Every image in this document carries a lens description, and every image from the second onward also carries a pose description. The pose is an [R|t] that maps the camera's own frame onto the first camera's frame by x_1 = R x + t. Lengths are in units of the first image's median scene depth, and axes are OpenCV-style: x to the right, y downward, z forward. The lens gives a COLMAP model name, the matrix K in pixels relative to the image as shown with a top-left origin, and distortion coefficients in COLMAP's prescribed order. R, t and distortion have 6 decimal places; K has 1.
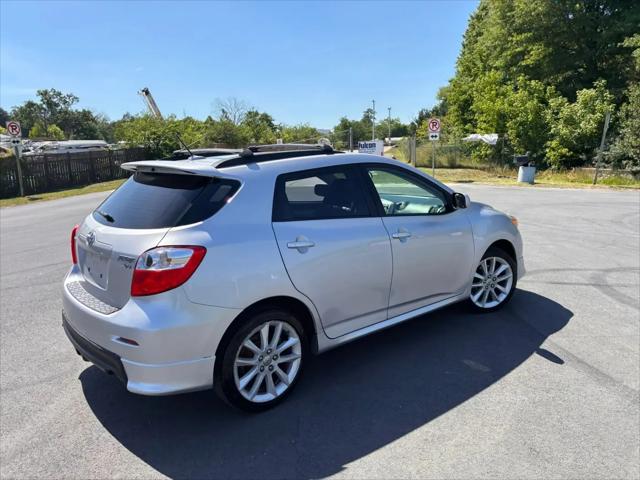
lens RADIAL K [[475.4, 0, 313.0], [0, 475.4, 239.5], [0, 0, 1]] dist [0.043913, -0.043147]
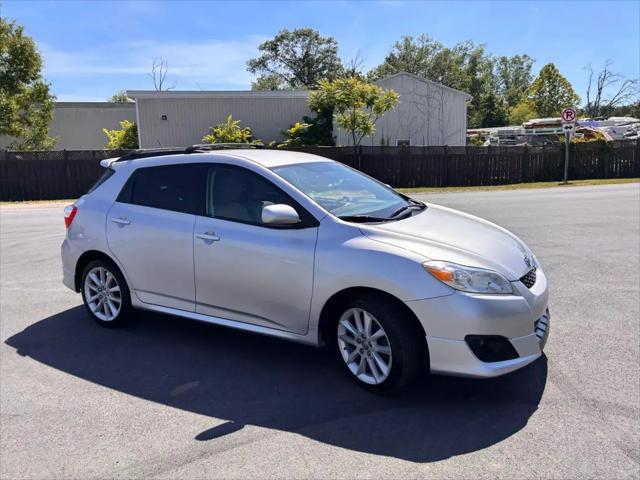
lens RADIAL K [[476.9, 0, 314.8], [0, 476.9, 242.7], [0, 0, 1]] dist [0.044132, -0.050547]
pose [[0.353516, 0.196295, -0.914601, 0.171799], [-0.158988, 0.976118, 0.148045, -0.026275], [0.921818, 0.093074, 0.376282, 0.120728]]
